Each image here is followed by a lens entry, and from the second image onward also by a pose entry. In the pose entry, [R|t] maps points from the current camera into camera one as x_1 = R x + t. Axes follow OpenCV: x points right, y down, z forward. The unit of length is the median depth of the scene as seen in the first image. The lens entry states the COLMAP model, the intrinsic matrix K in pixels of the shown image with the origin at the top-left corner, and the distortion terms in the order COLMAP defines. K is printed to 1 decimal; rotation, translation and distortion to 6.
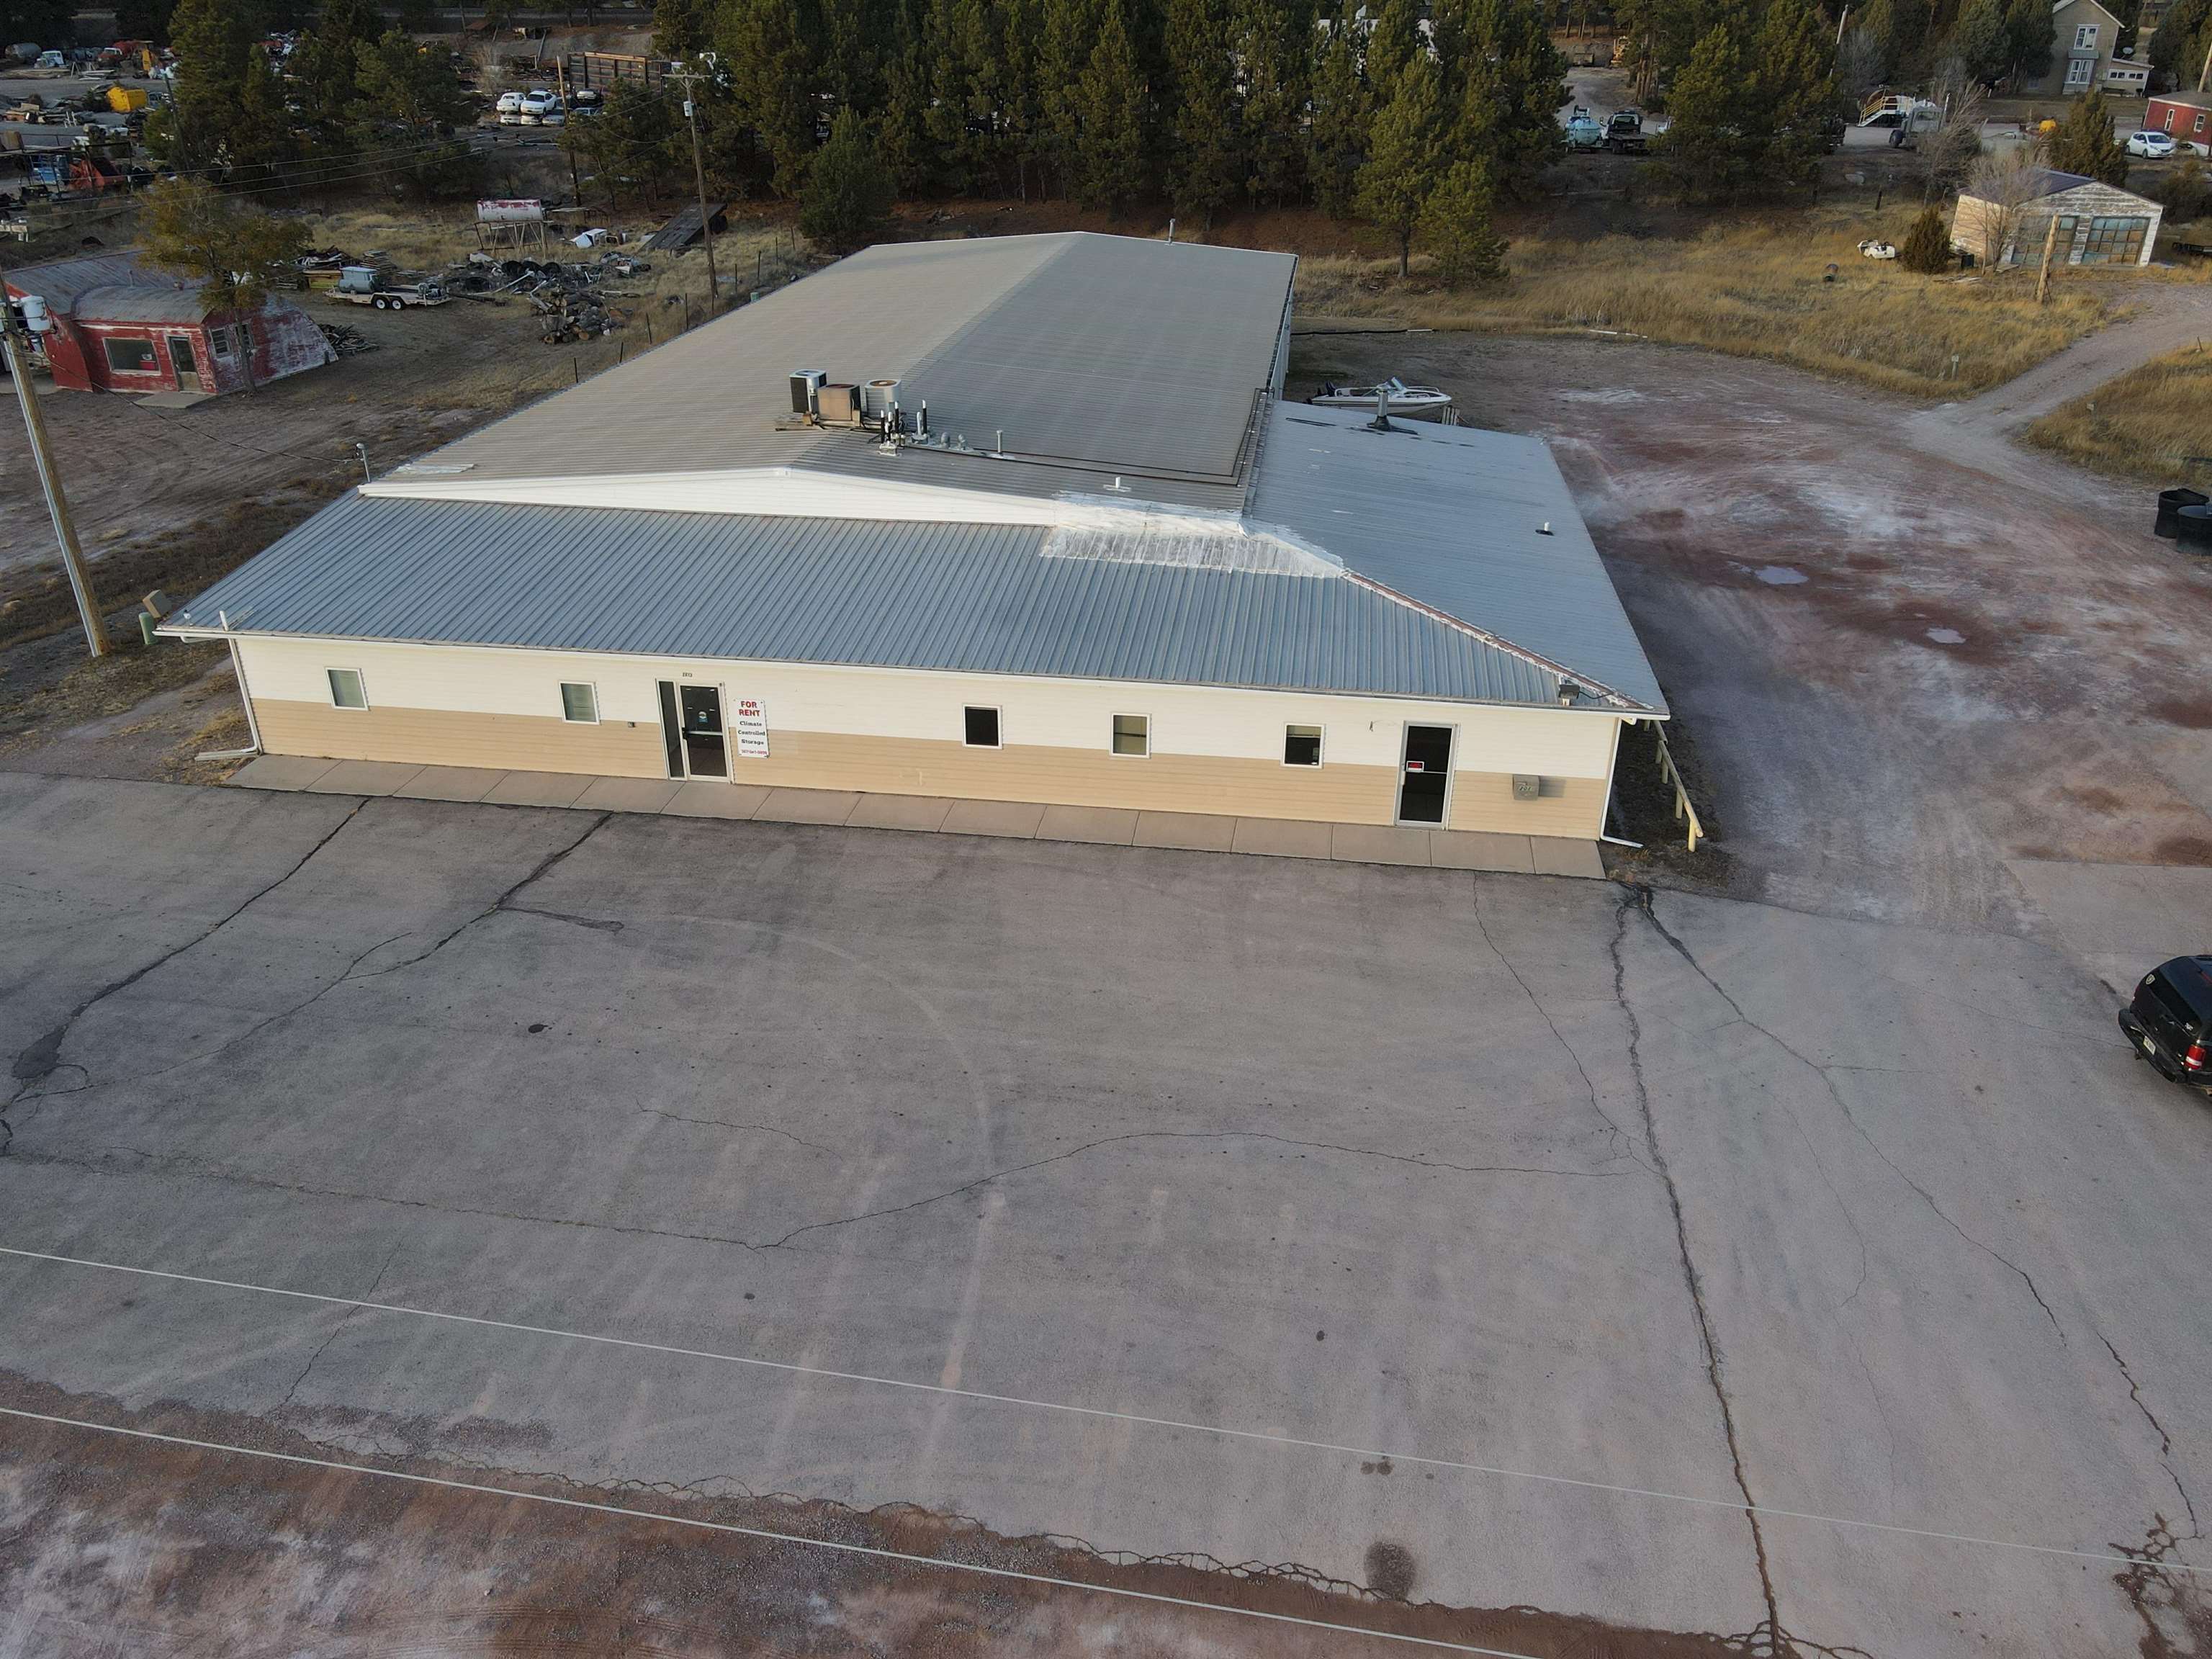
lens RADIAL K [[1620.0, 0, 1094.9], [0, 1620.0, 825.3], [0, 0, 1]] dist [0.008758, 0.008898]
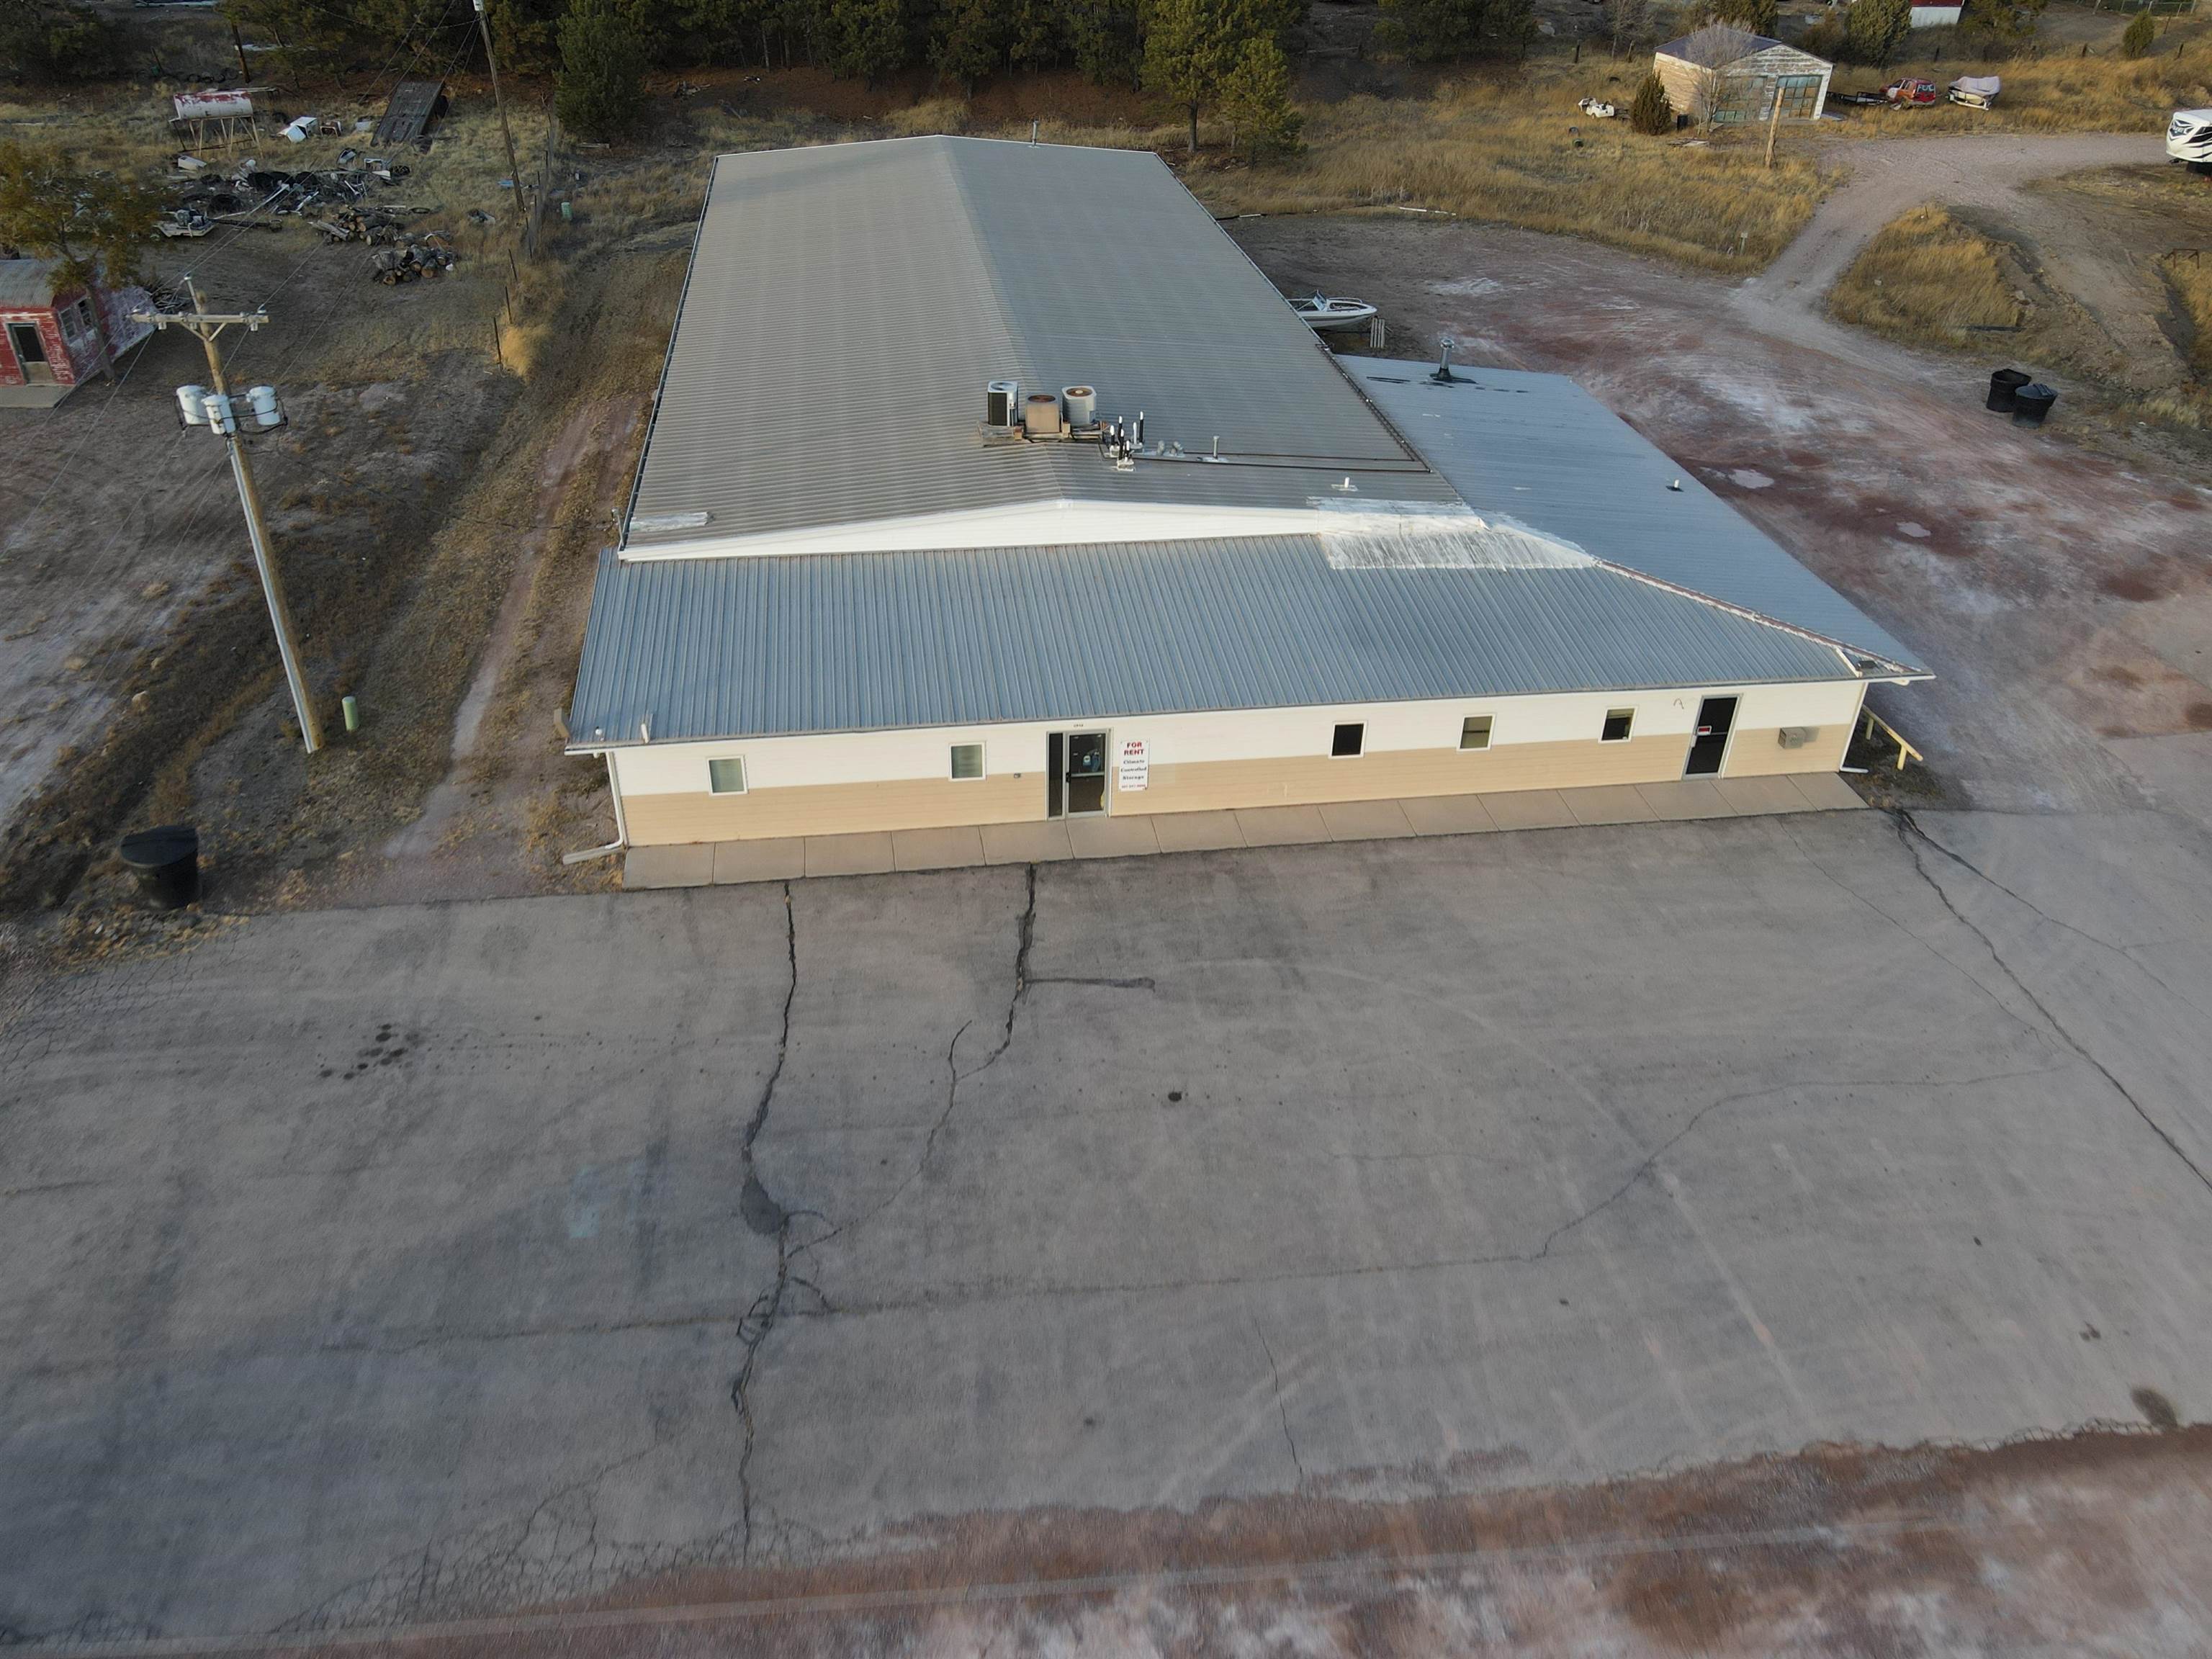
lens RADIAL K [[1620.0, 0, 1096.9], [0, 1620.0, 814.5], [0, 0, 1]] dist [0.008758, 0.008898]
pose [[0.959887, -0.138537, 0.243771, -0.482488], [0.110711, 0.986033, 0.124427, -0.158245], [-0.257604, -0.092448, 0.961818, -0.029853]]
